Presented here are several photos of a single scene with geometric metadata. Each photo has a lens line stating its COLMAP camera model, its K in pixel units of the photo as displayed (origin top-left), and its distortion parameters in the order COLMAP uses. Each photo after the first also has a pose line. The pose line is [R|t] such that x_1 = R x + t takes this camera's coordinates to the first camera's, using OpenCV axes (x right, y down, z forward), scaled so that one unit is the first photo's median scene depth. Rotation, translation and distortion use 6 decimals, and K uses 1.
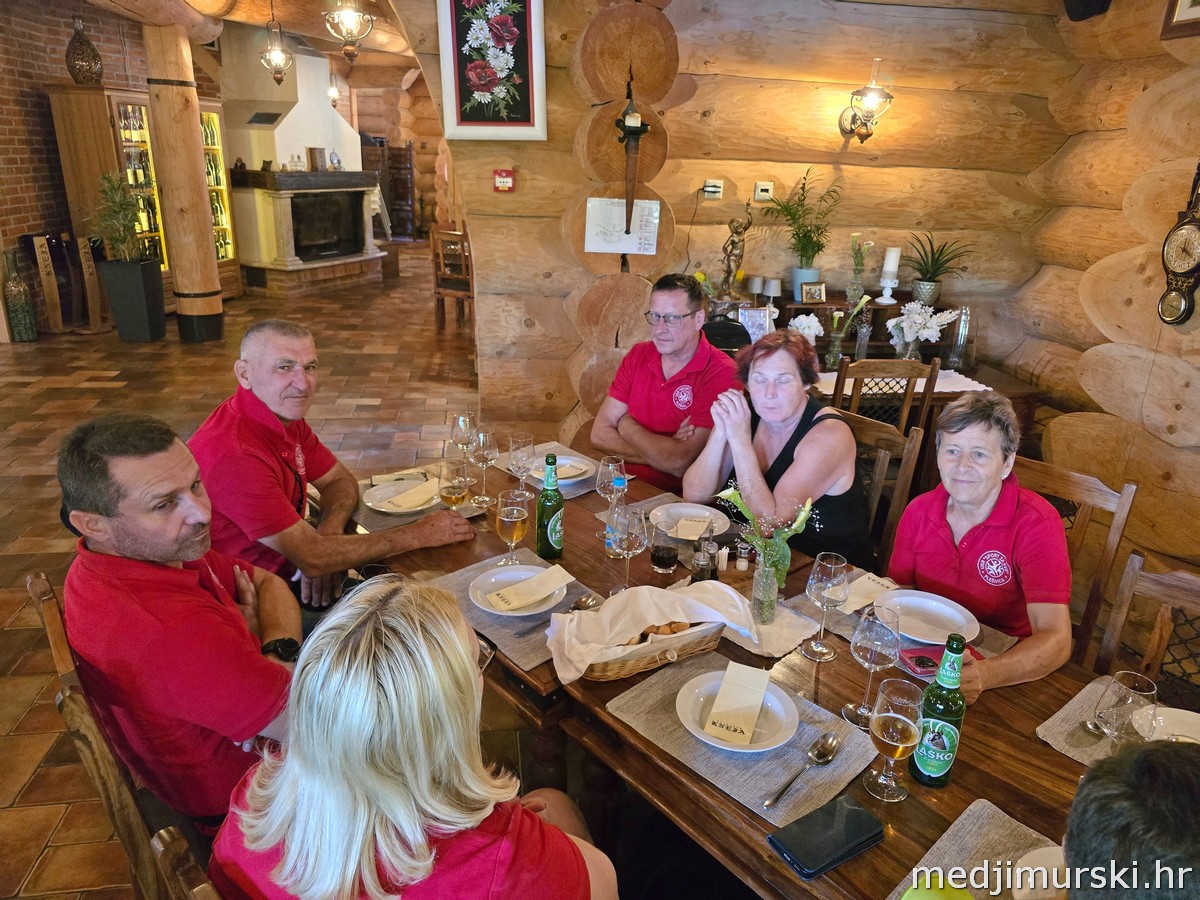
lens RADIAL K [[805.0, 0, 600.4], [0, 805.0, 451.1], [0, 0, 1]] dist [0.002305, -0.000136]
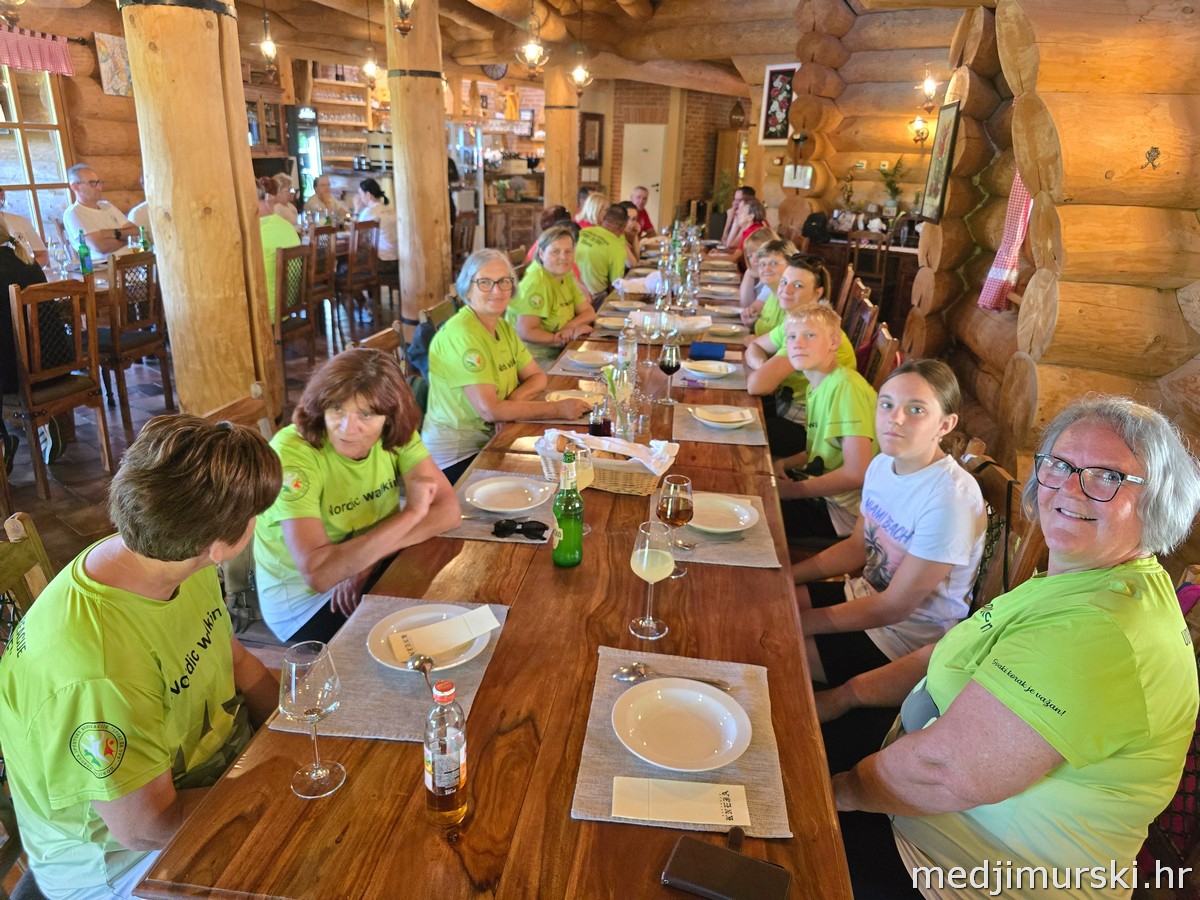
lens RADIAL K [[805.0, 0, 599.1], [0, 805.0, 450.0], [0, 0, 1]] dist [0.002305, -0.000136]
pose [[0.673709, 0.245065, -0.697179, 1.583686], [-0.260432, 0.961623, 0.086355, 0.501676], [0.691586, 0.123390, 0.711677, -1.165487]]
